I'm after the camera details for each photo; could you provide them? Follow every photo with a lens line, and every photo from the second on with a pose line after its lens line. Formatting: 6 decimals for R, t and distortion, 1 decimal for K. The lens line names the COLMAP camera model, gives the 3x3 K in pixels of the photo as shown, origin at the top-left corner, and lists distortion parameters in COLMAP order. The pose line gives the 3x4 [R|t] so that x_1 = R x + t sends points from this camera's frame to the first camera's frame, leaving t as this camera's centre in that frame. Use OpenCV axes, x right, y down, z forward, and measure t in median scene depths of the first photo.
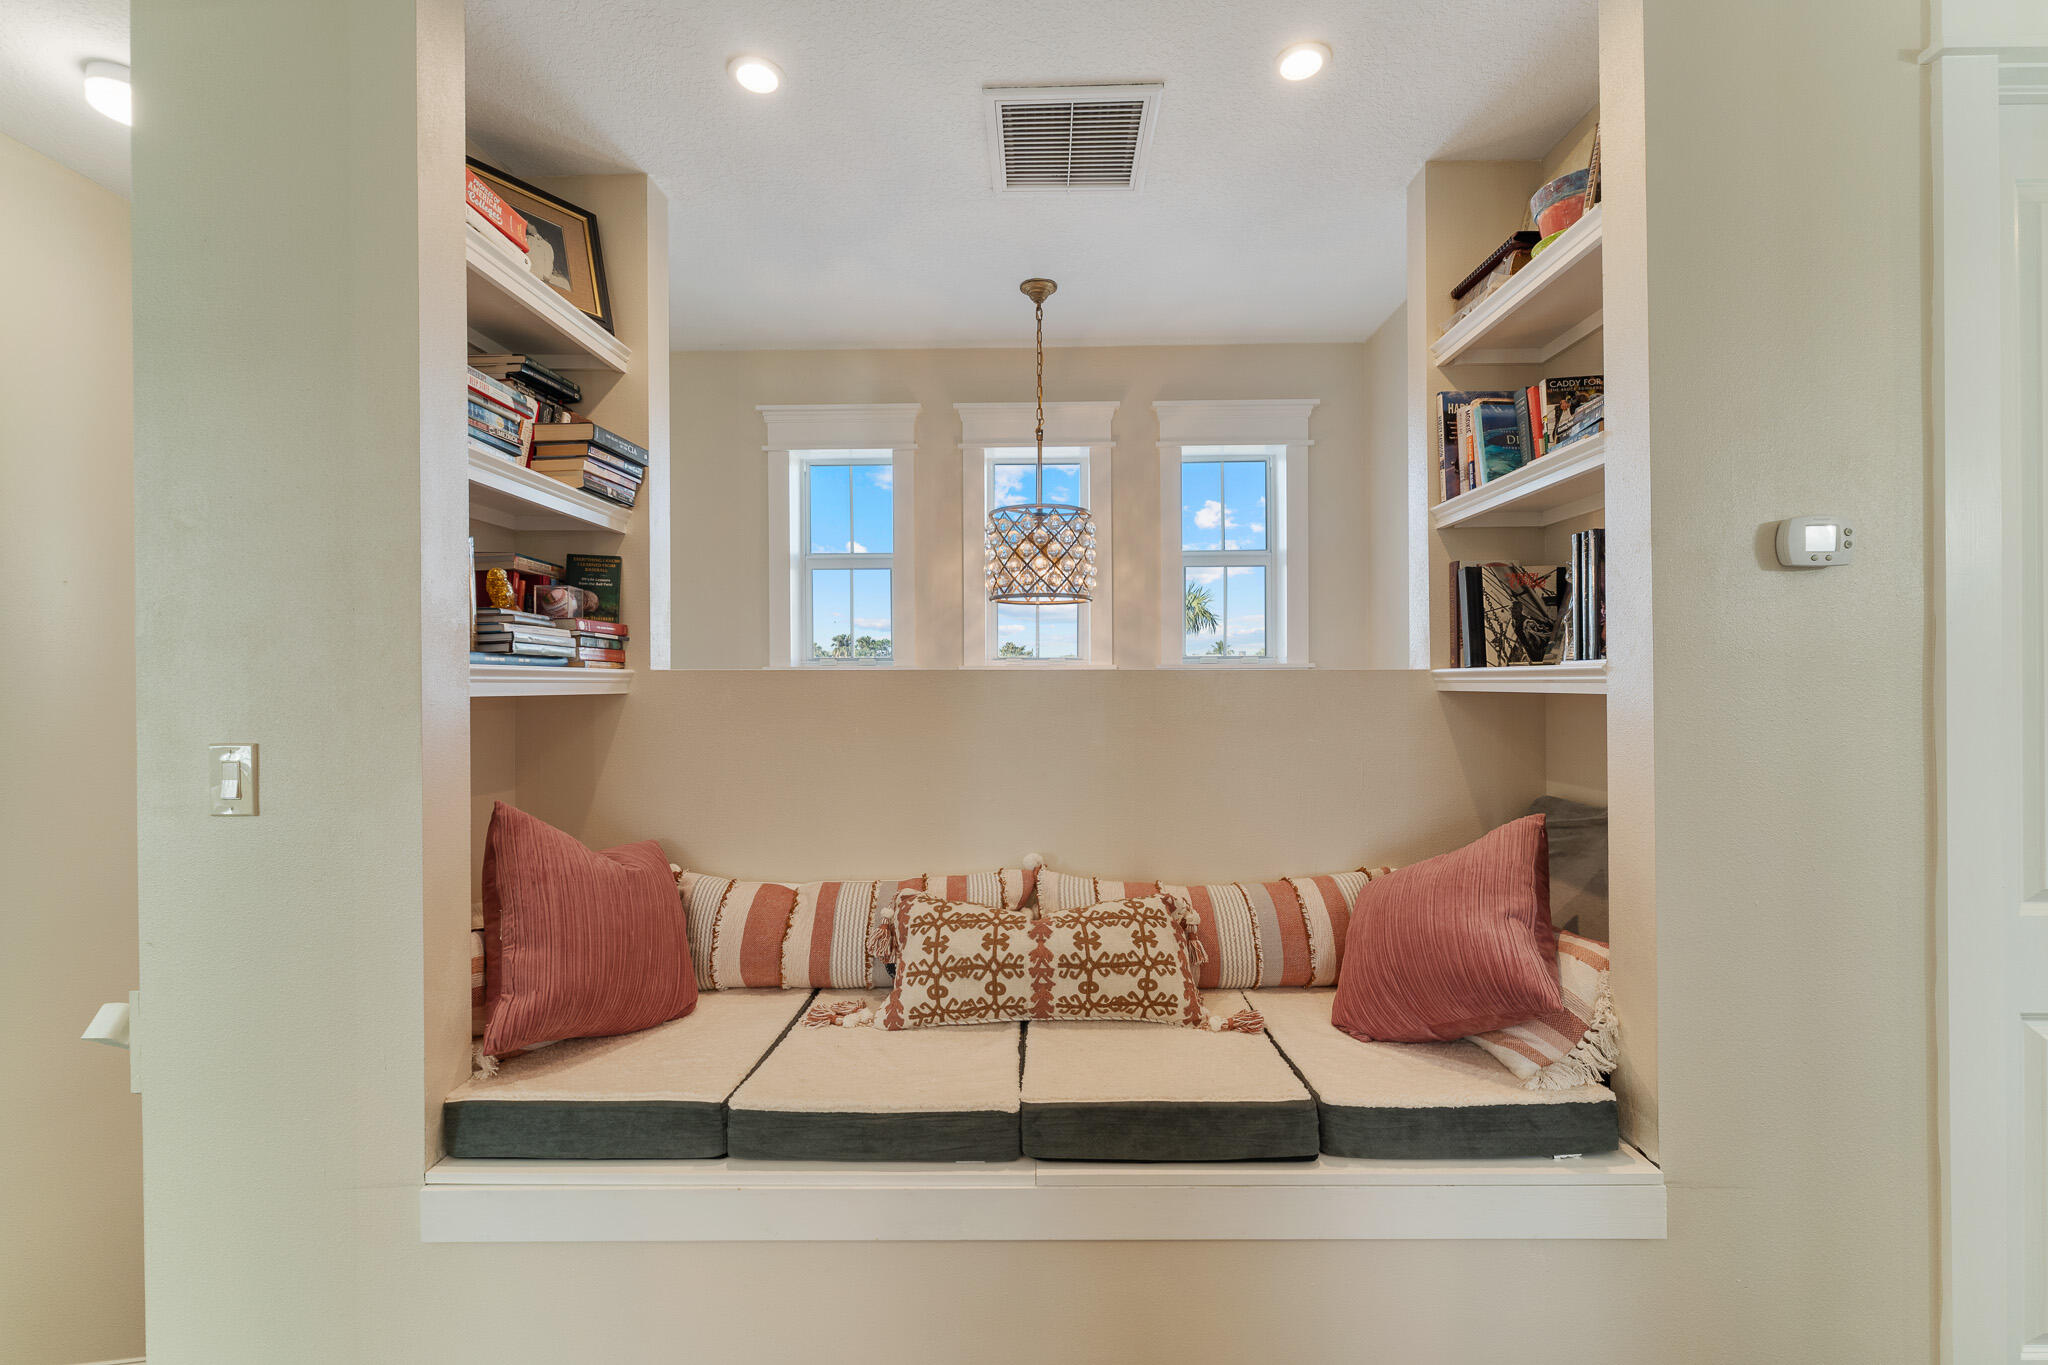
lens RADIAL K [[834.7, 0, 1025.9], [0, 834.7, 680.6], [0, 0, 1]] dist [-0.002008, 0.000003]
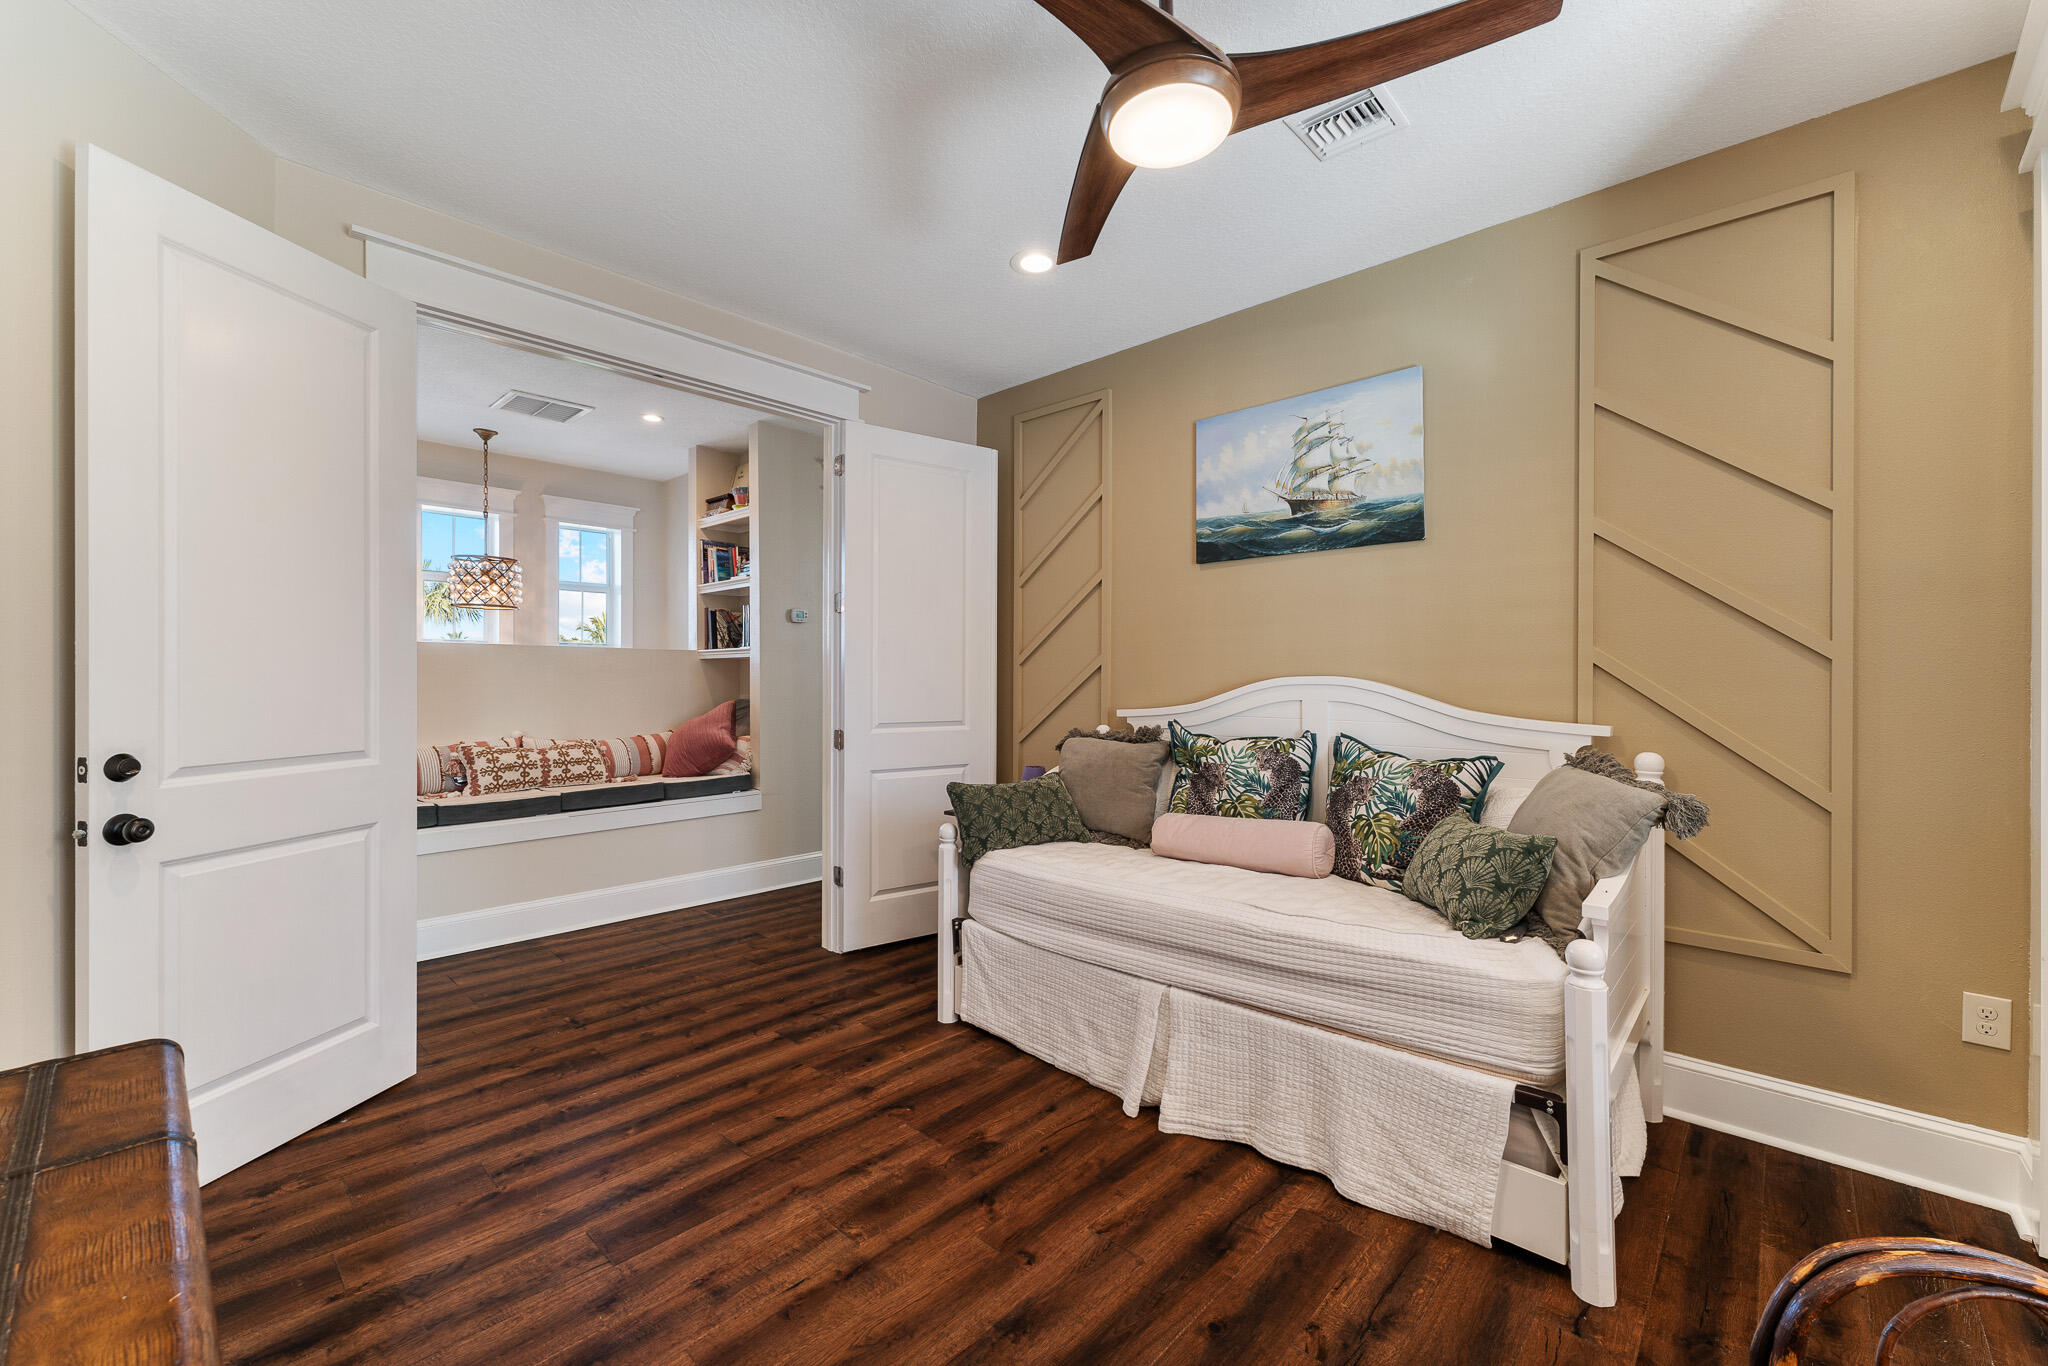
lens RADIAL K [[834.7, 0, 1020.5], [0, 834.7, 679.7], [0, 0, 1]] dist [-0.002008, 0.000003]
pose [[0.678892, 0.002899, 0.734233, -0.767542], [-0.002211, 0.999996, -0.001904, 0.087155], [-0.734235, -0.000331, 0.678895, -1.558745]]
